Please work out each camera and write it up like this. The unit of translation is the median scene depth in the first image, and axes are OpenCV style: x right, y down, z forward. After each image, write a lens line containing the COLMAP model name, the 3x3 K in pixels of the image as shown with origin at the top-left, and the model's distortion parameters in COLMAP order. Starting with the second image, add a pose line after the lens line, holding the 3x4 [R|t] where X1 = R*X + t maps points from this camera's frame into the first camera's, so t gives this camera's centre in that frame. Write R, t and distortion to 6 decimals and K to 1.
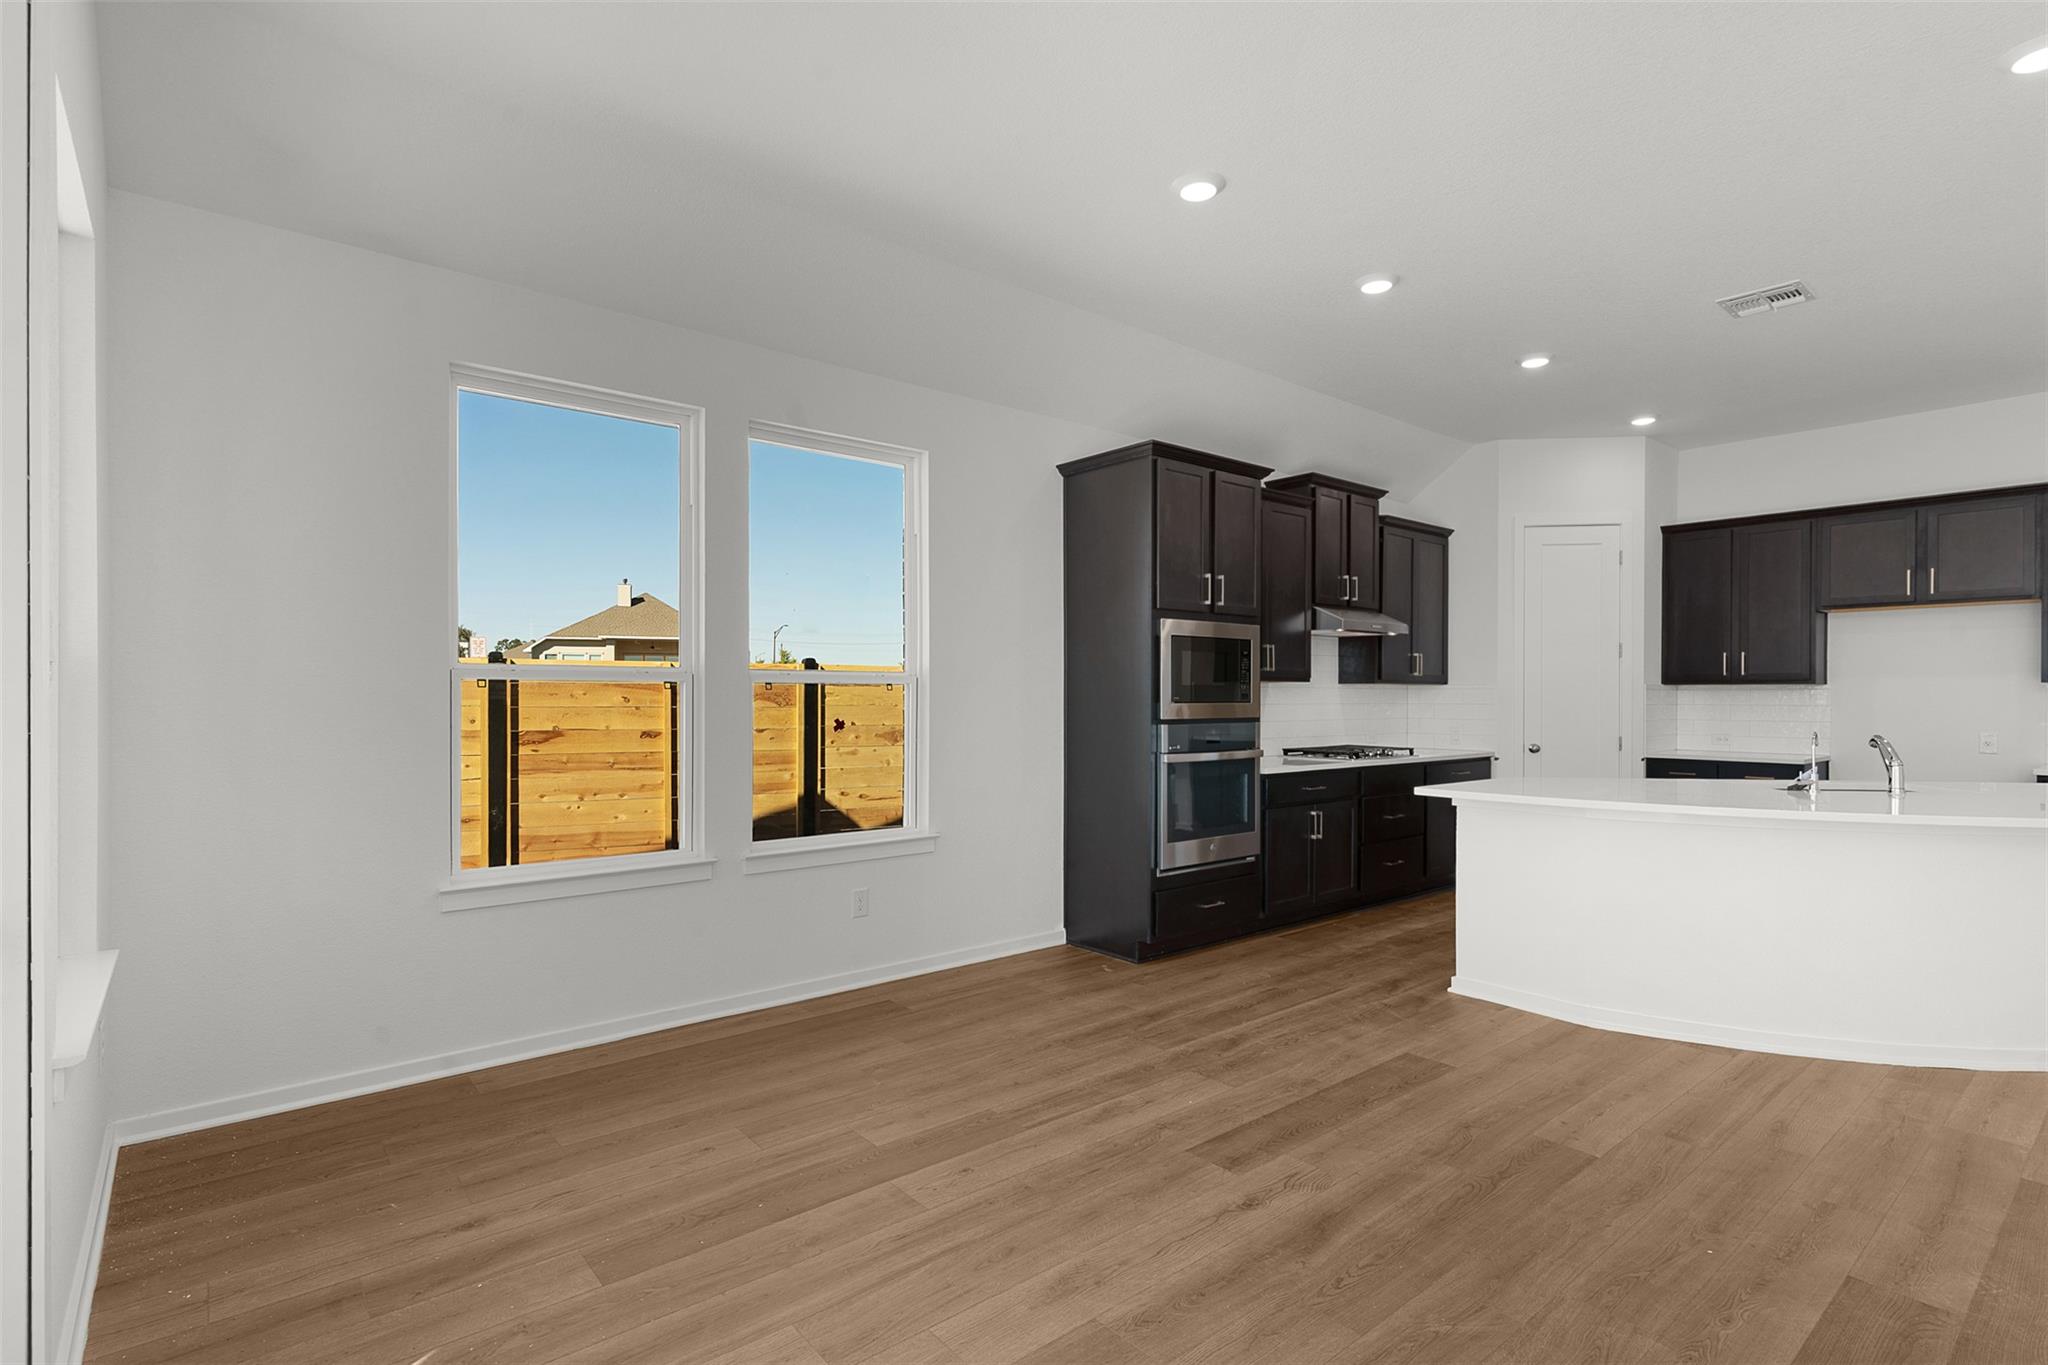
lens RADIAL K [[988.2, 0, 1026.2], [0, 988.2, 691.2], [0, 0, 1]] dist [0.017970, 0.000220]
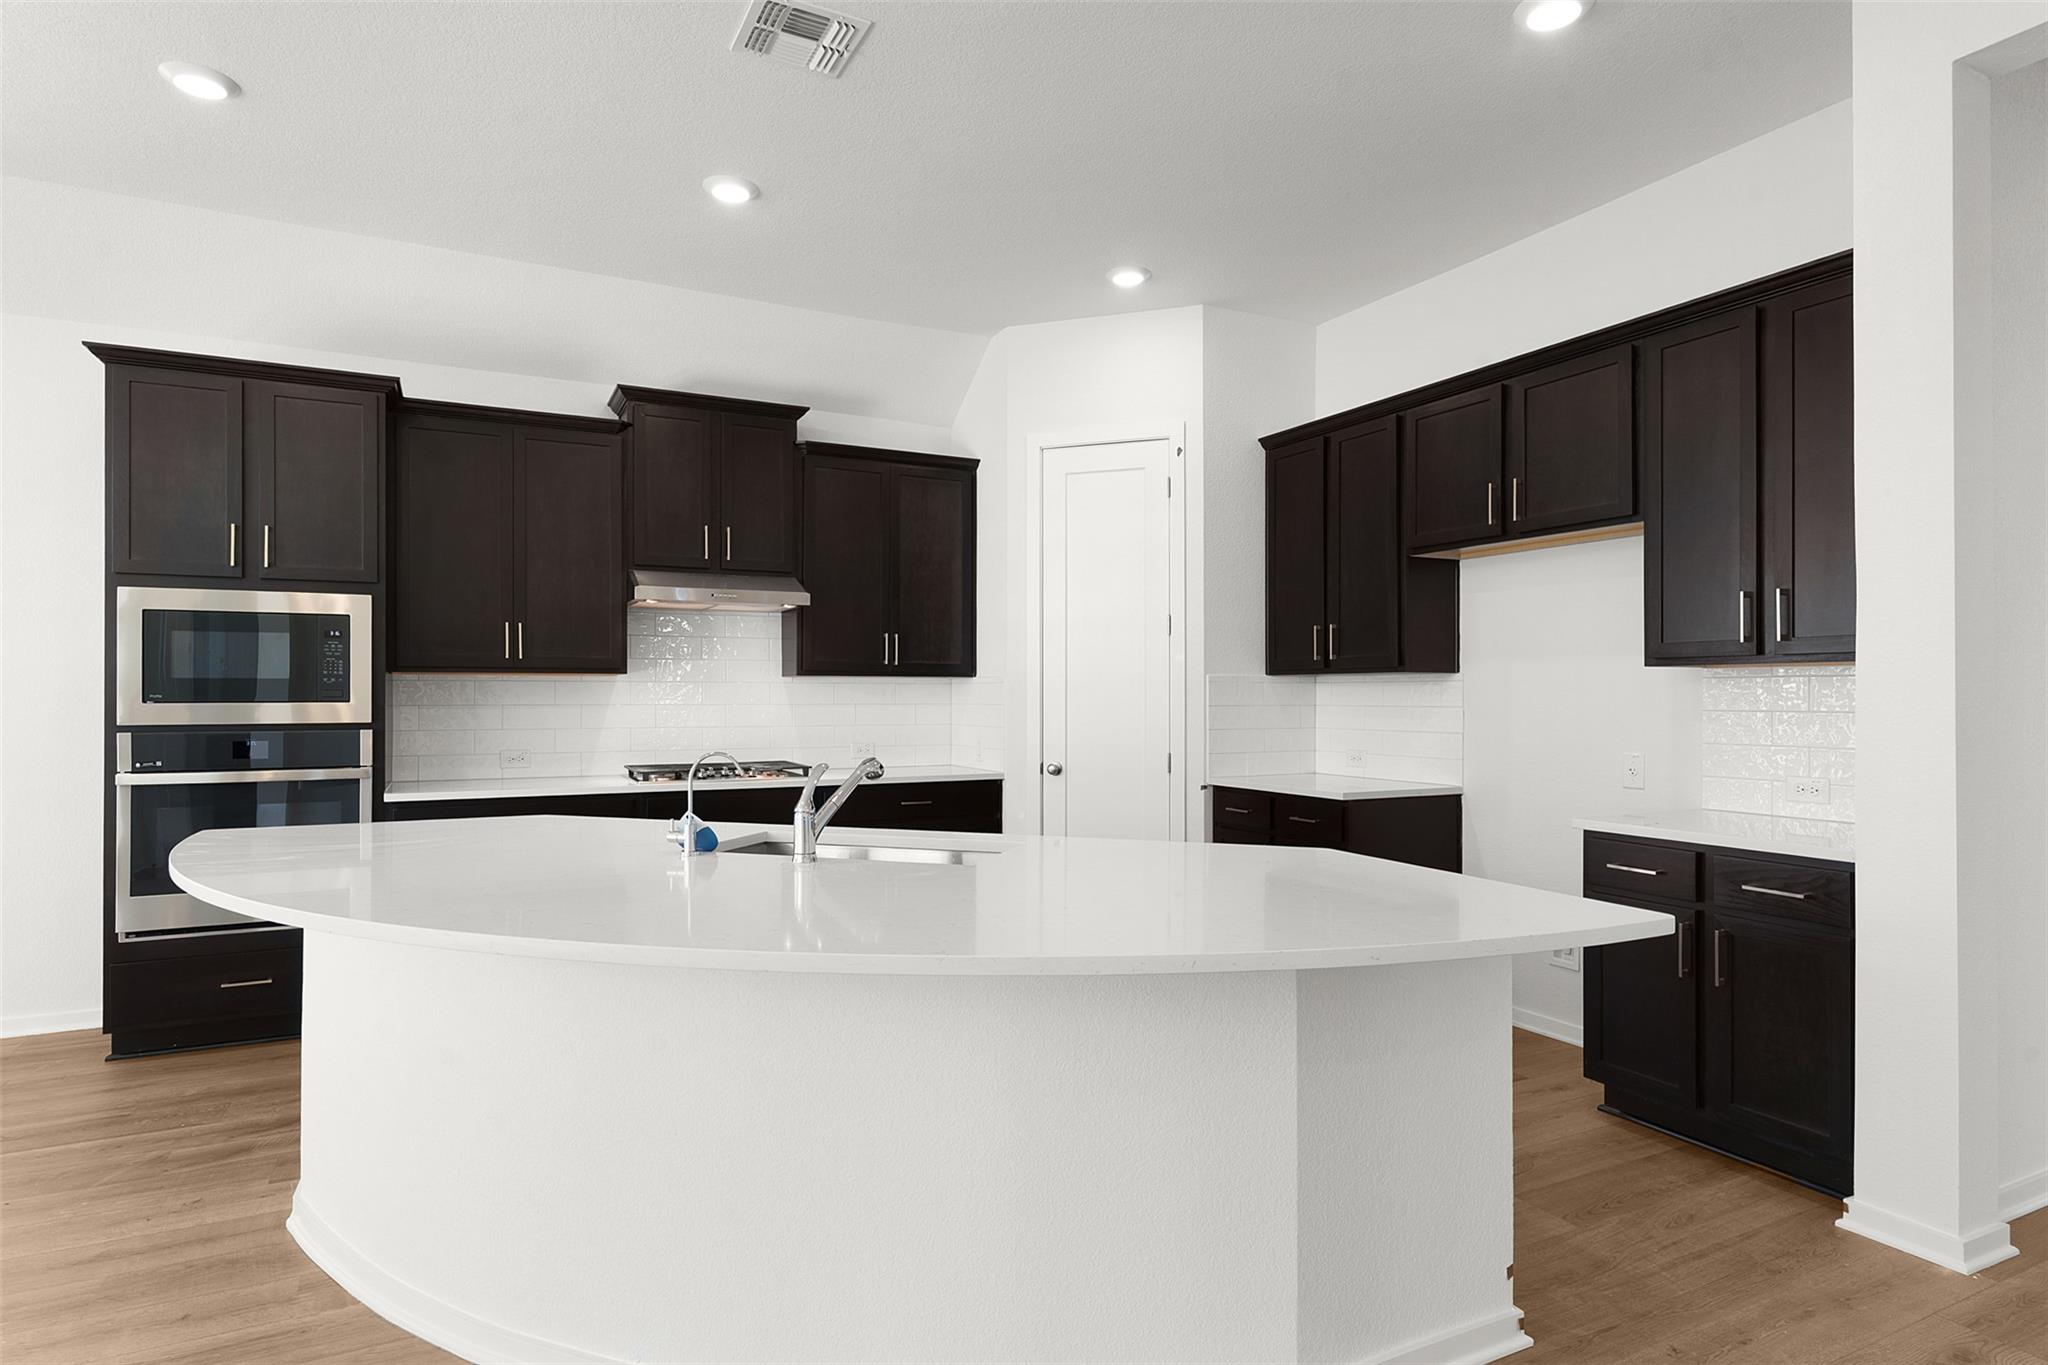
lens RADIAL K [[1094.2, 0, 1021.3], [0, 1094.2, 684.9], [0, 0, 1]] dist [-0.000359, 0.000311]
pose [[0.972864, -0.008869, -0.231207, 0.793635], [0.005973, 0.999895, -0.013224, 0.011136], [0.231300, 0.011484, 0.972815, 0.306430]]
